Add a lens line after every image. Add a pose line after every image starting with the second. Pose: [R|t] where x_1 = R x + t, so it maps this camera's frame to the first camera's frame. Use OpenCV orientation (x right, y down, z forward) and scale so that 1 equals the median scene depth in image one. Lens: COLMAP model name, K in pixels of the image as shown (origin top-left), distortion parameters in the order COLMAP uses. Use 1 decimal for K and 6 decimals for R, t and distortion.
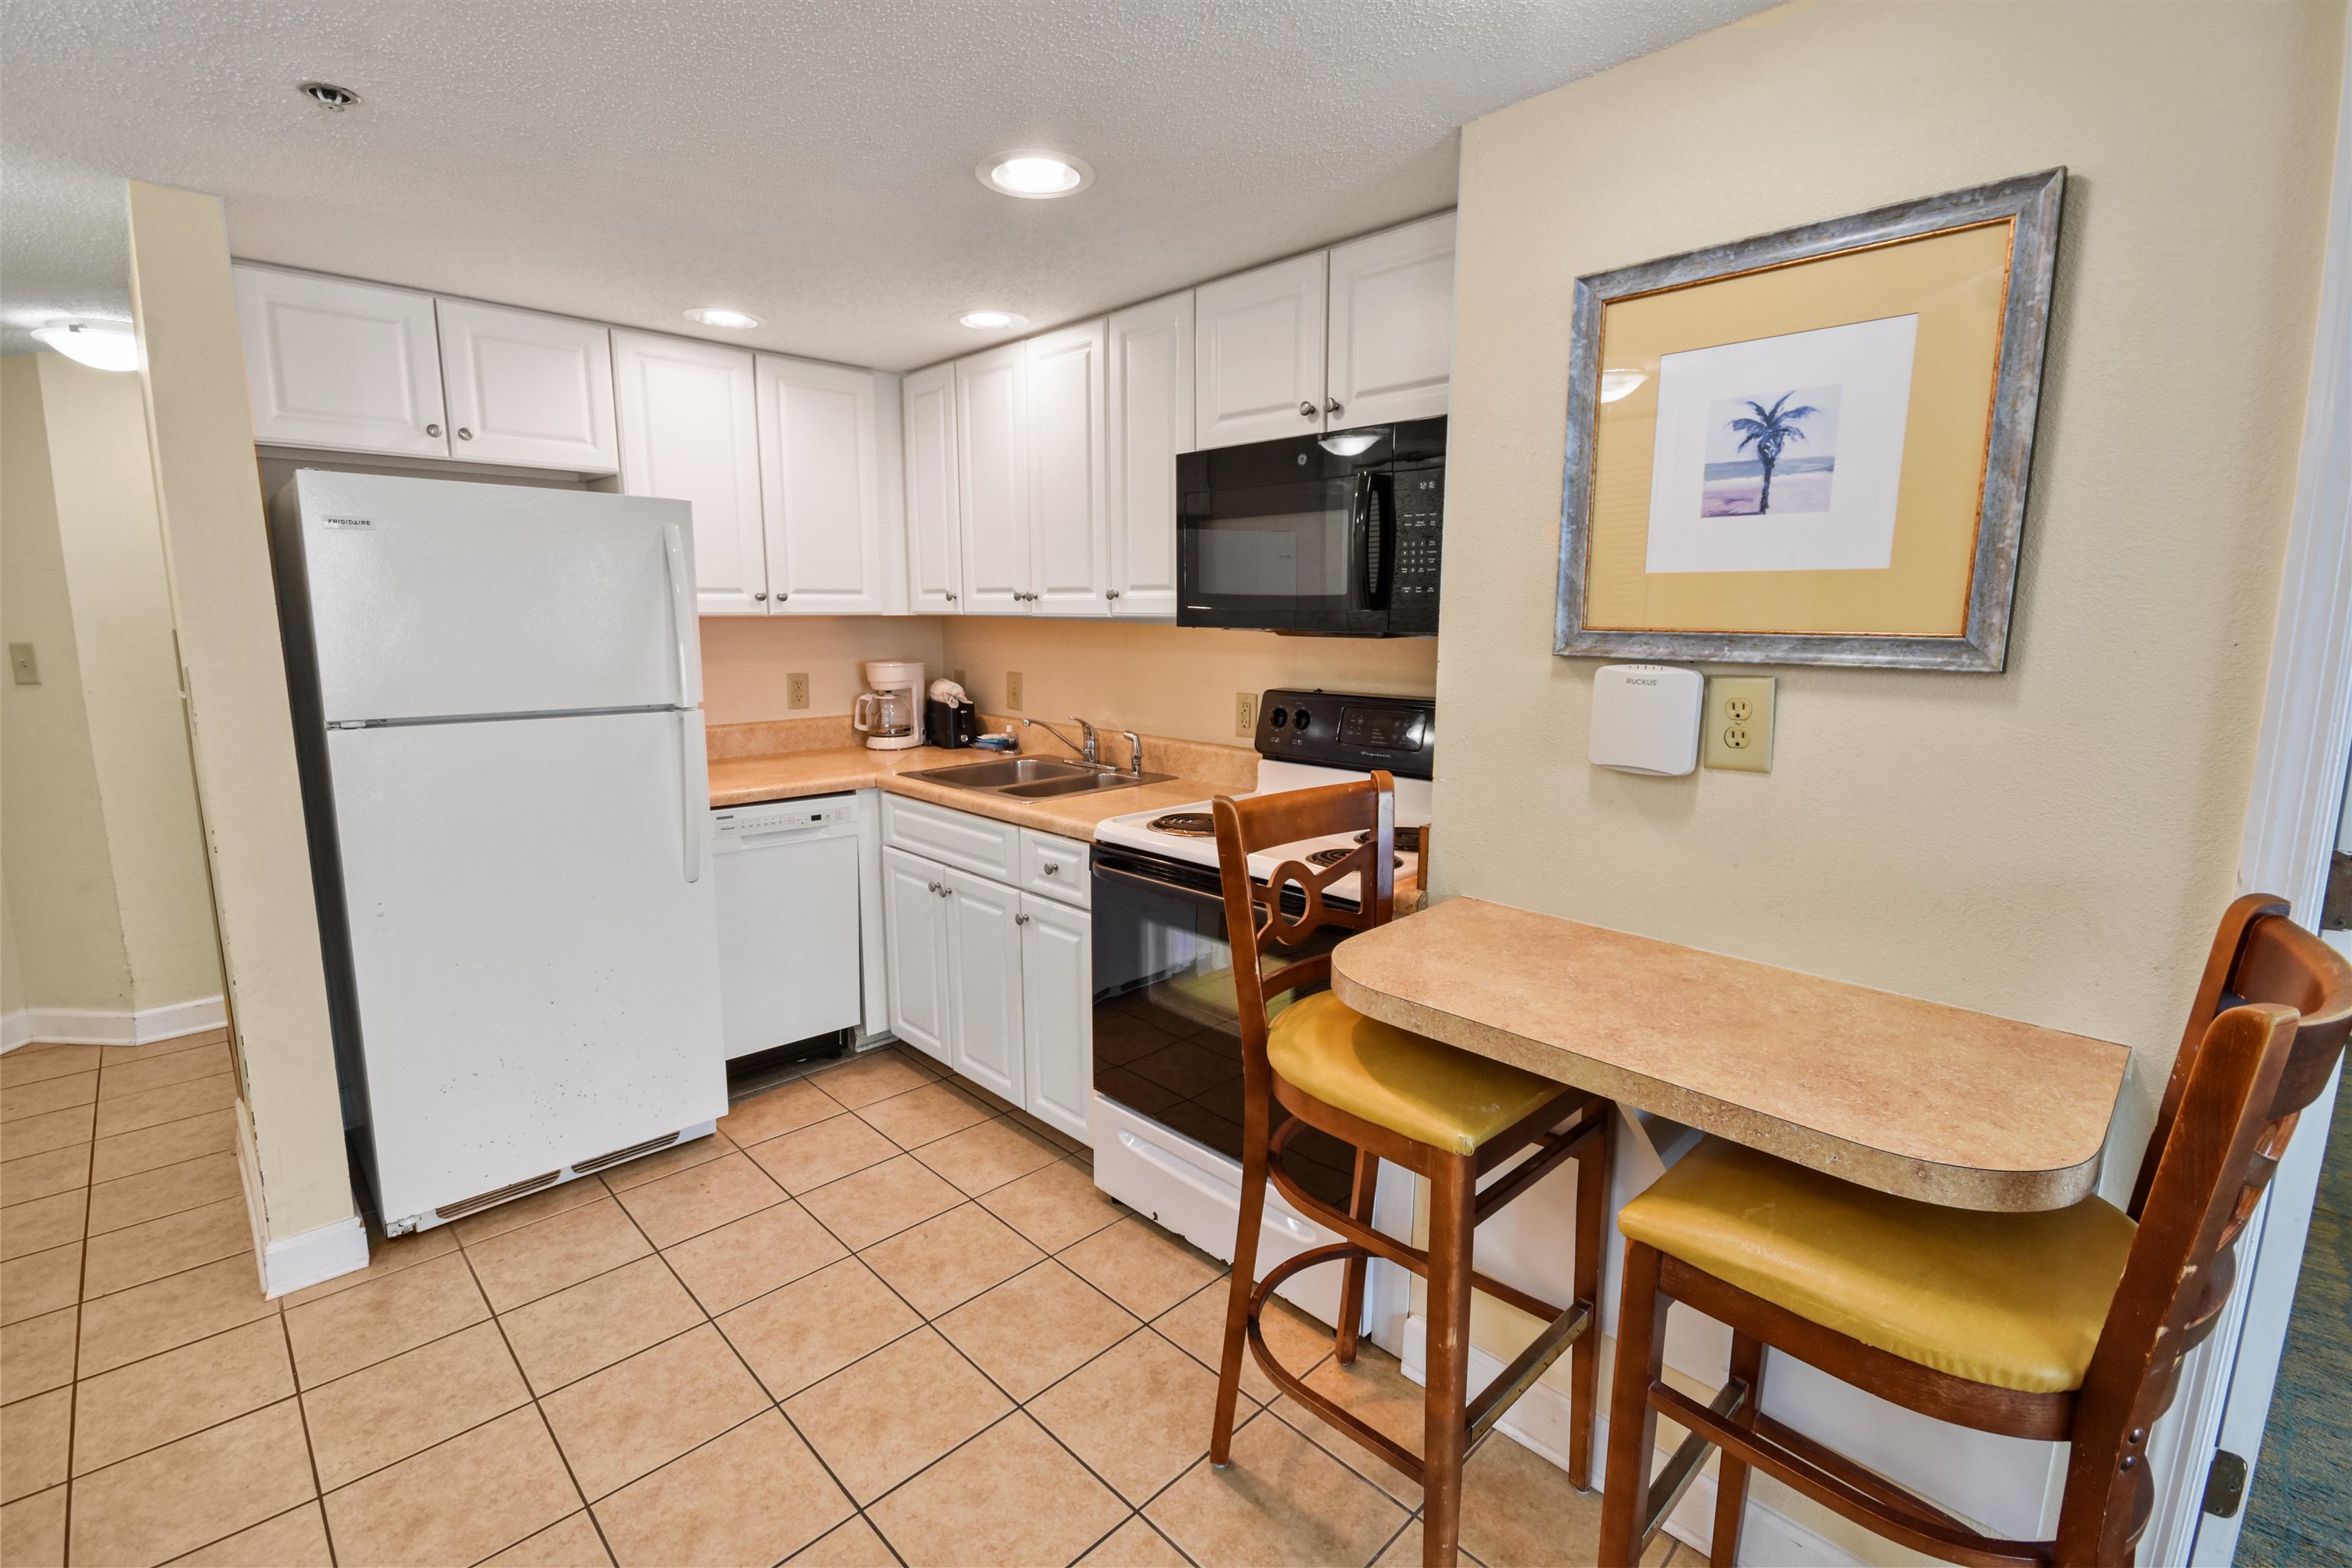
lens RADIAL K [[1040.7, 0, 1166.5], [0, 1040.7, 765.8], [0, 0, 1]] dist [0.022476, -0.018960]
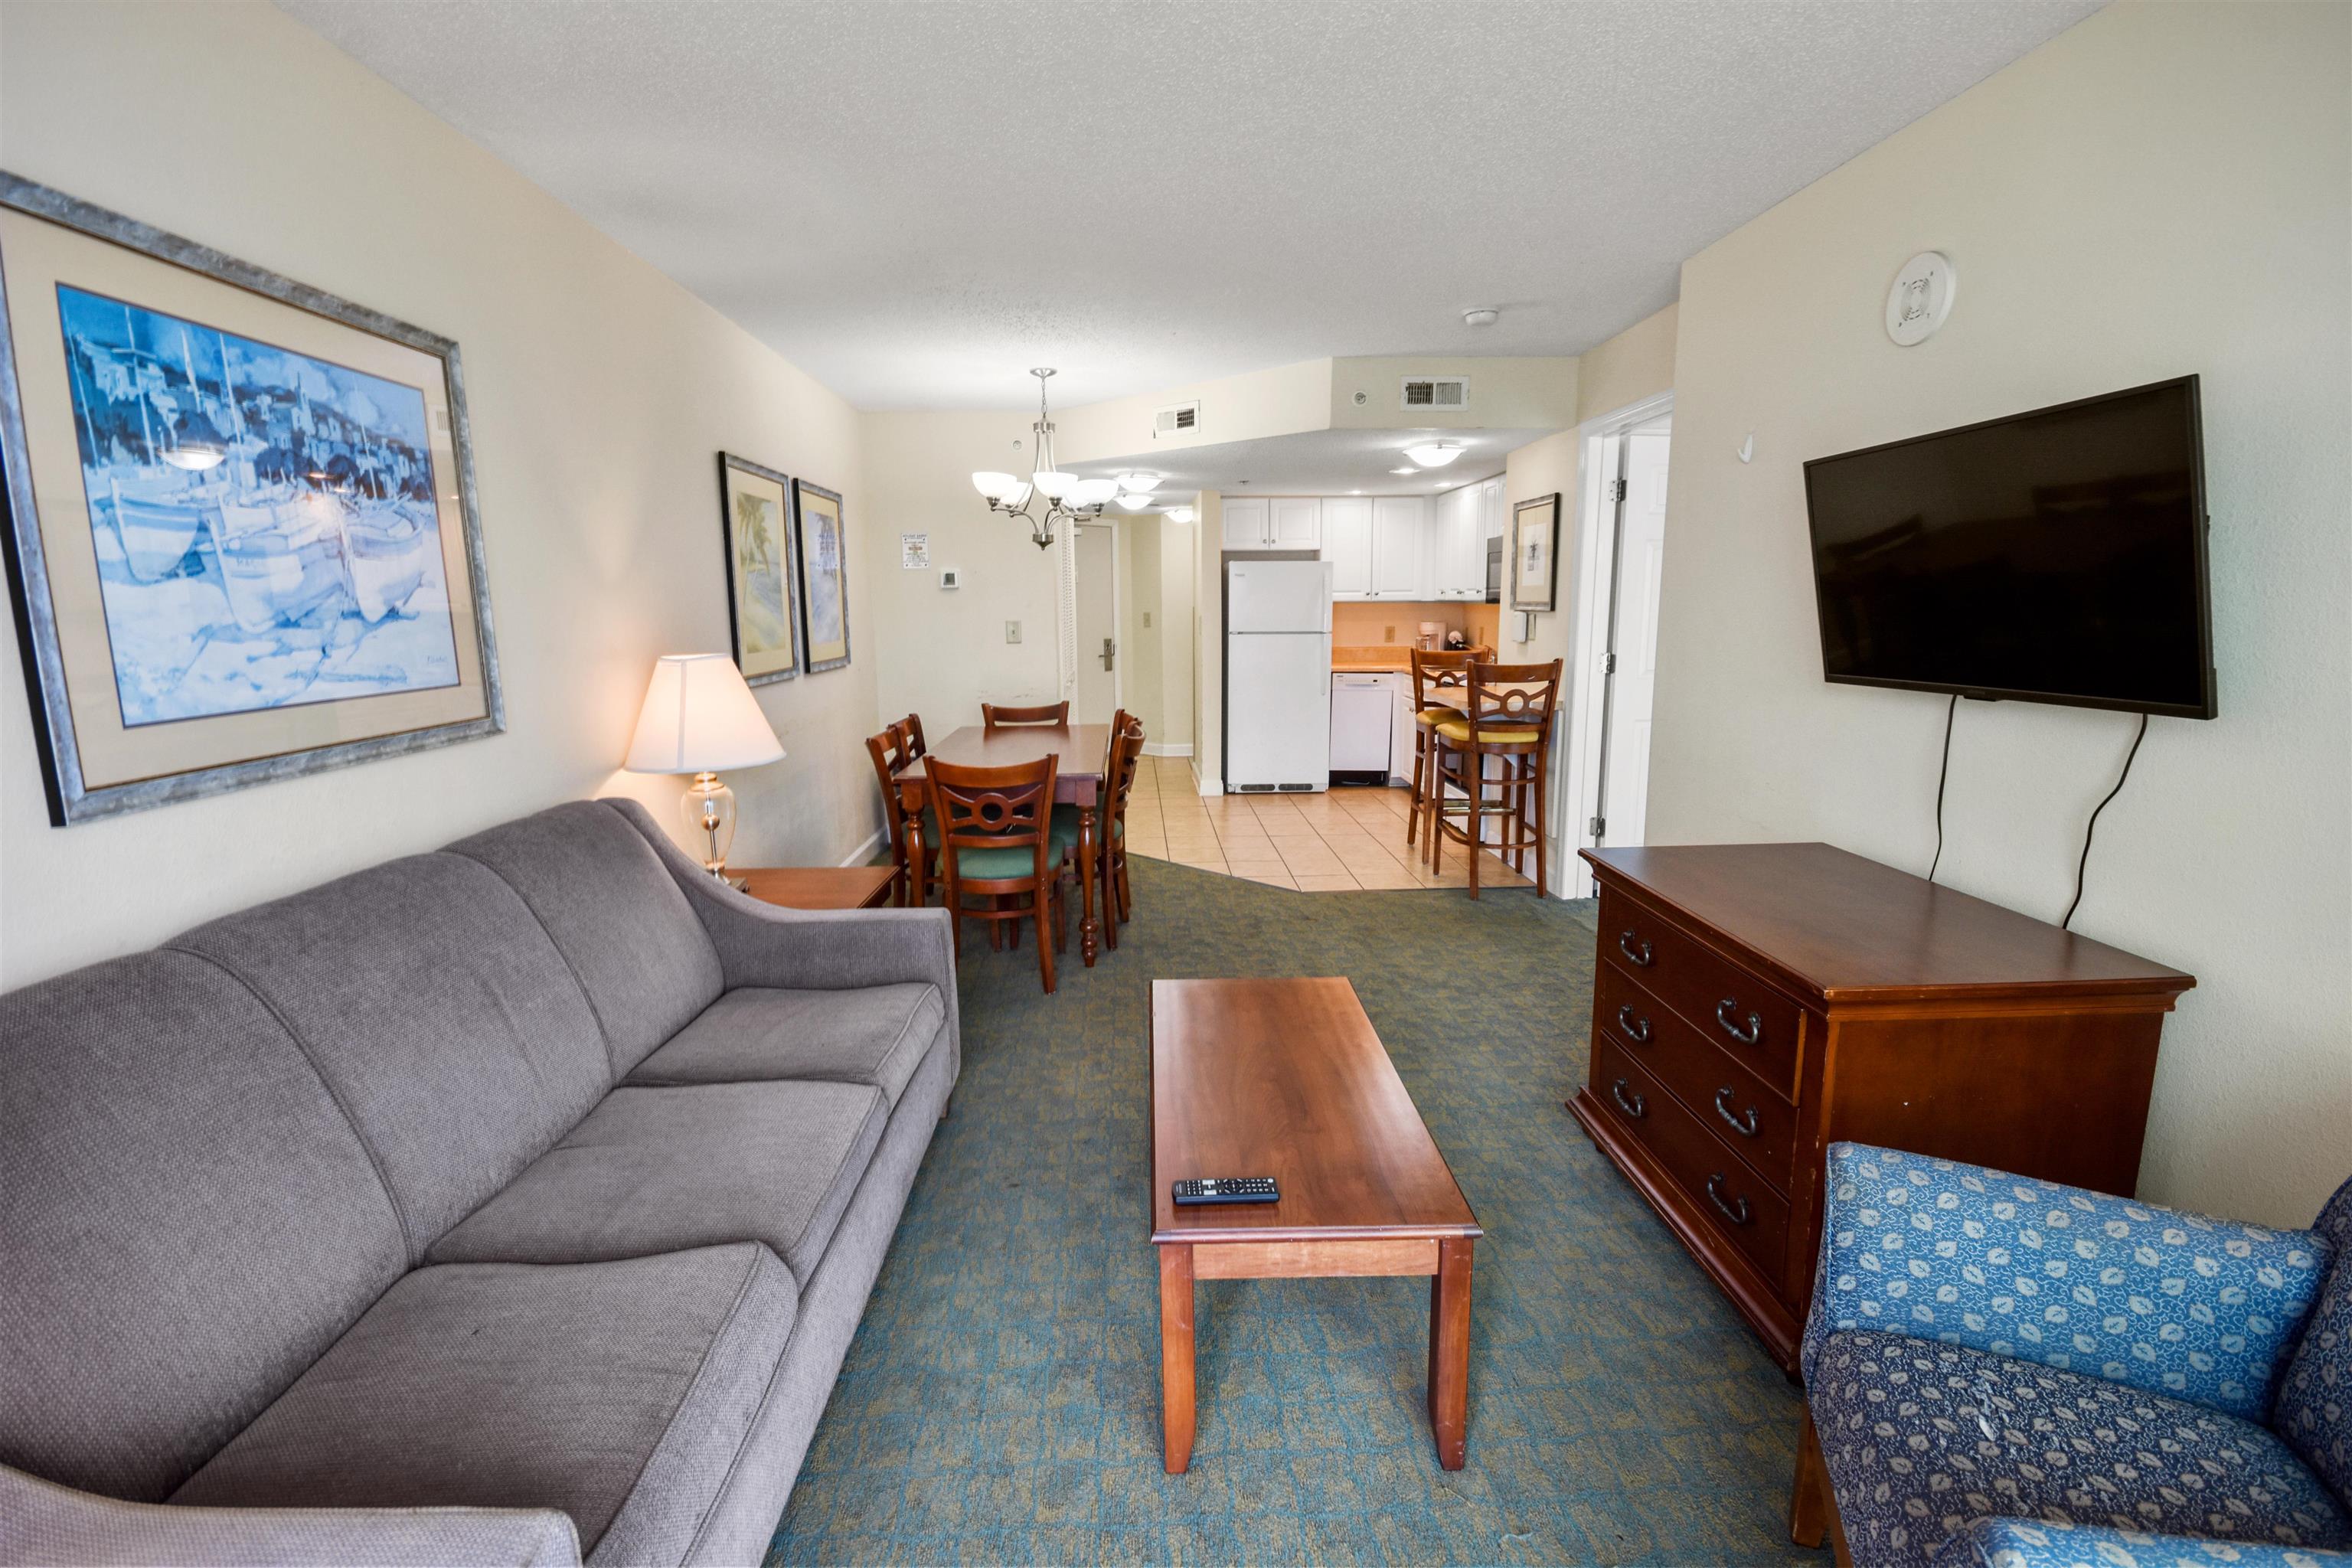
lens RADIAL K [[1040.7, 0, 1166.5], [0, 1040.7, 765.8], [0, 0, 1]] dist [0.022476, -0.018960]
pose [[0.740684, 0.099086, -0.664507, 1.289433], [-0.093956, 0.994622, 0.043583, 0.250416], [0.665251, 0.030153, 0.746010, -1.584983]]
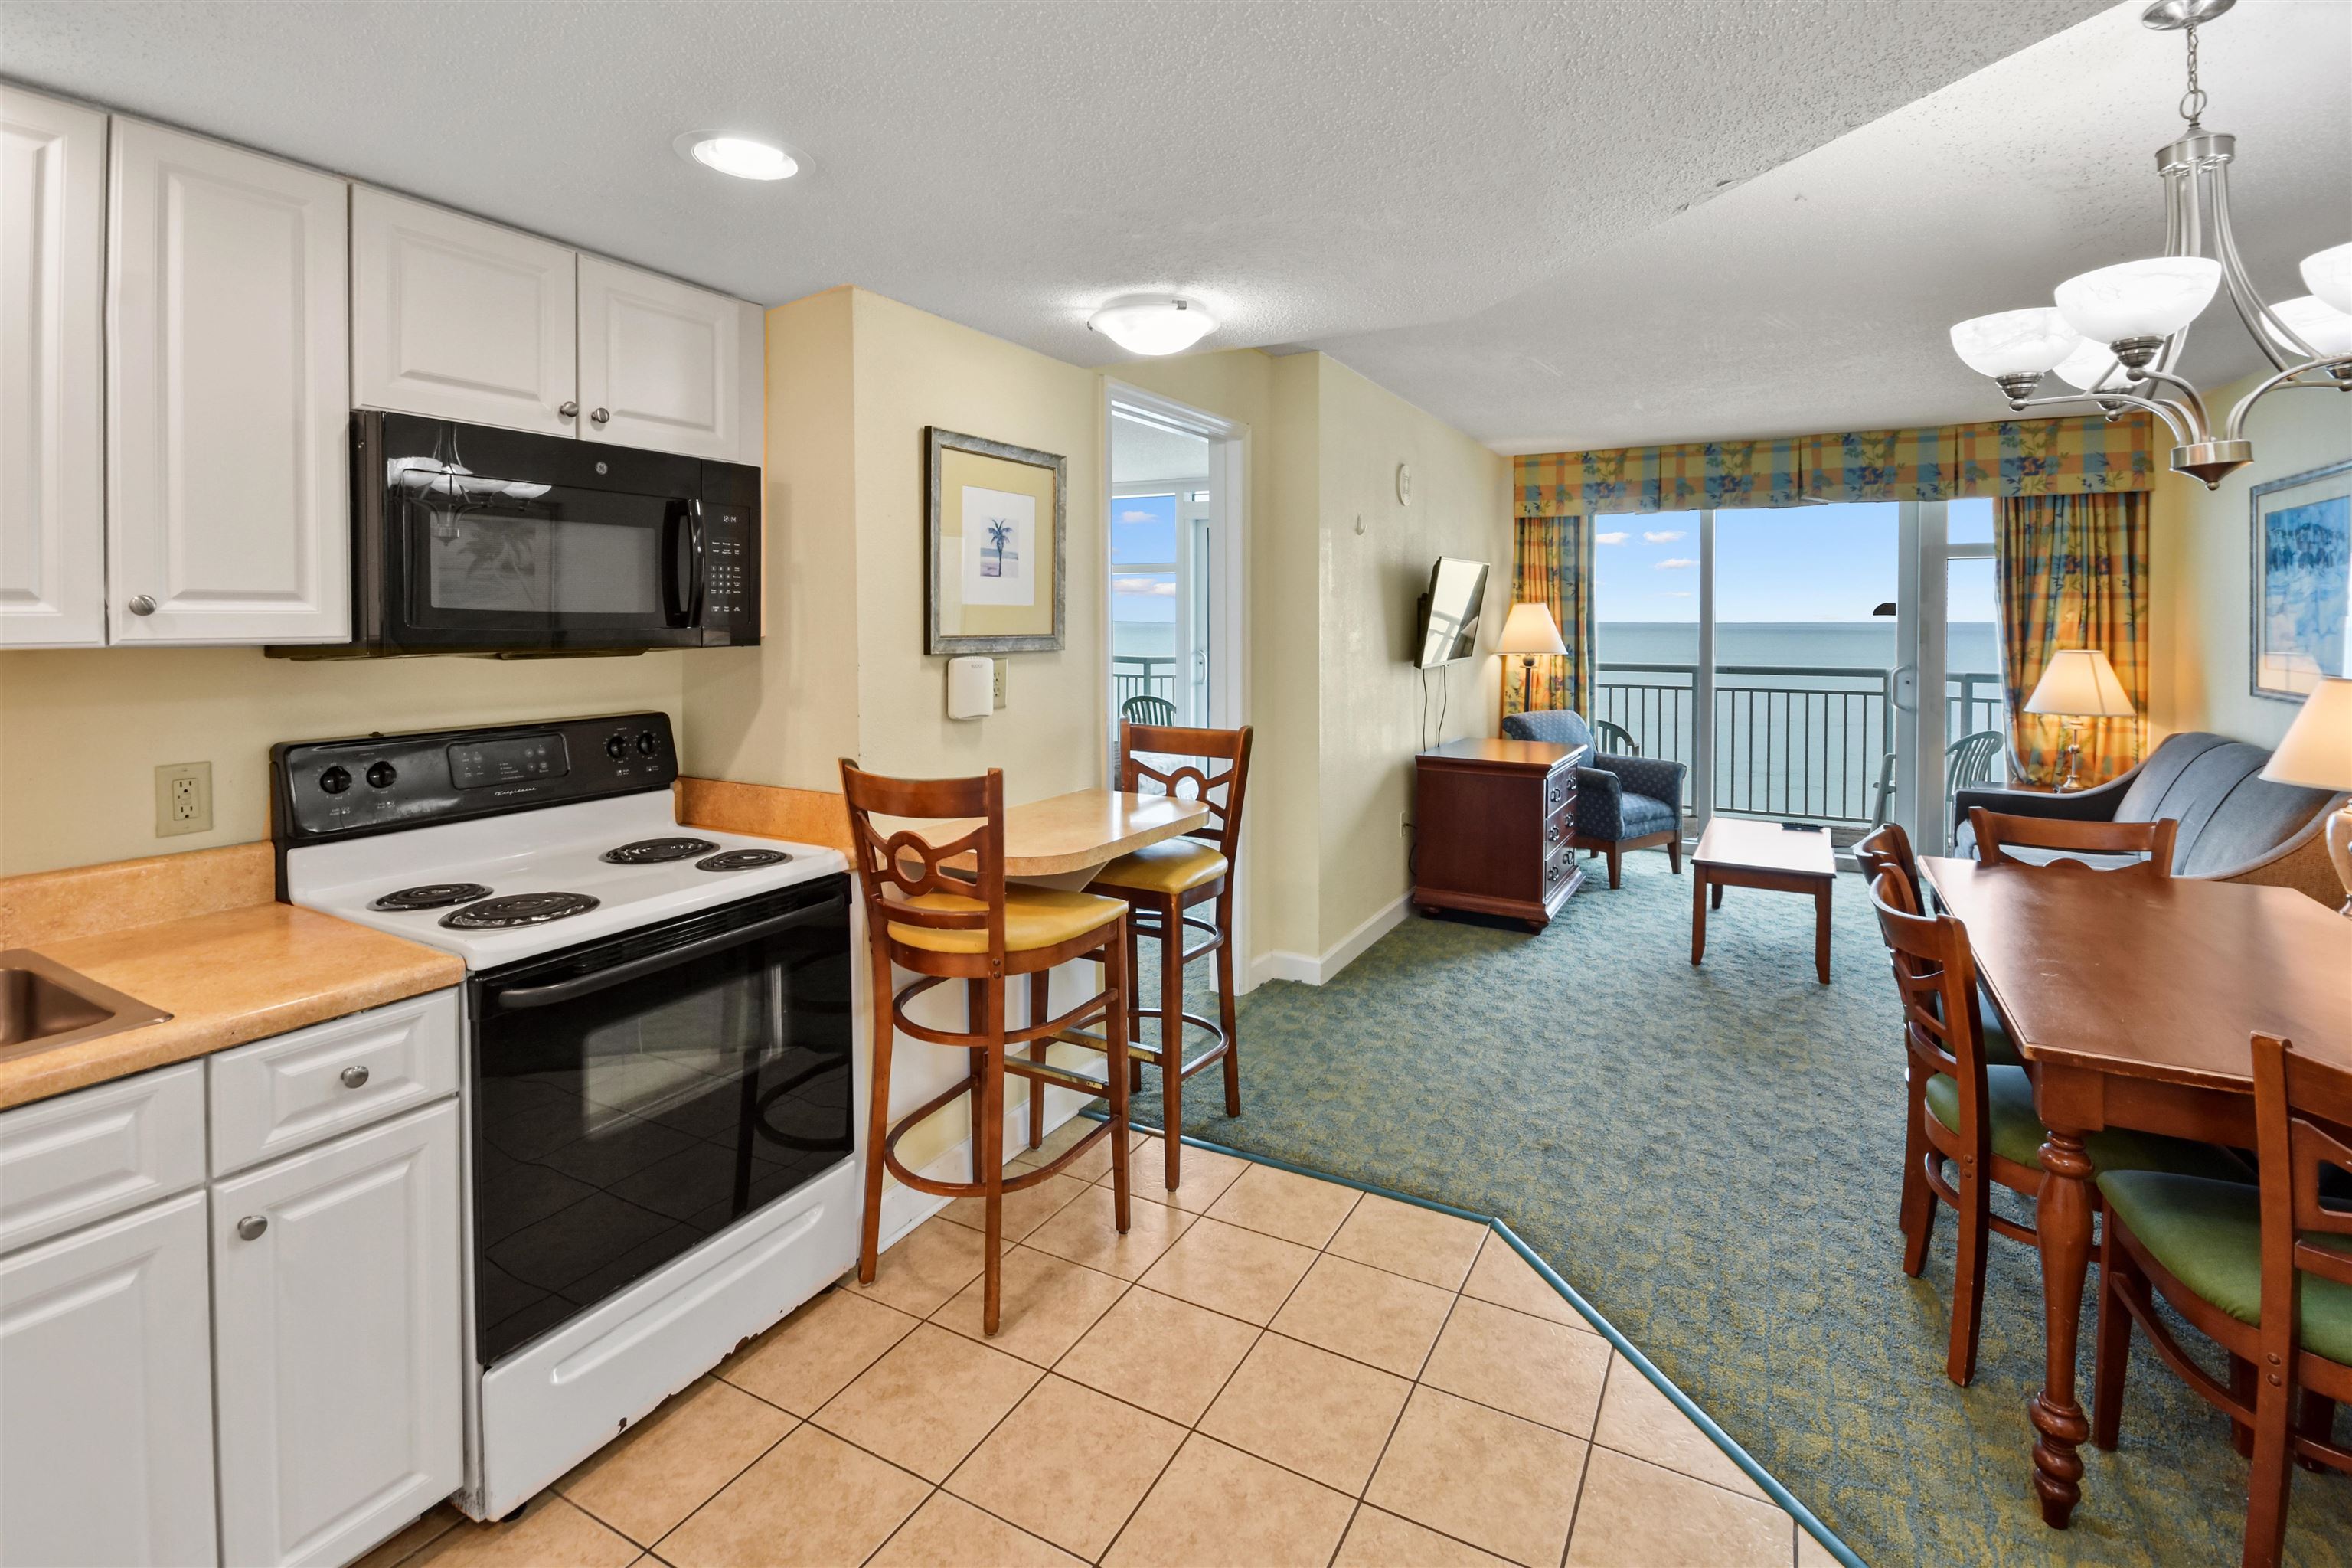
lens RADIAL K [[1101.1, 0, 1174.2], [0, 1101.1, 626.9], [0, 0, 1]] dist [0.001974, 0.000006]
pose [[-0.290398, -0.004438, 0.956896, -0.904470], [0.147627, 0.987810, 0.049382, -0.120276], [-0.945450, 0.155604, -0.286202, 0.776156]]
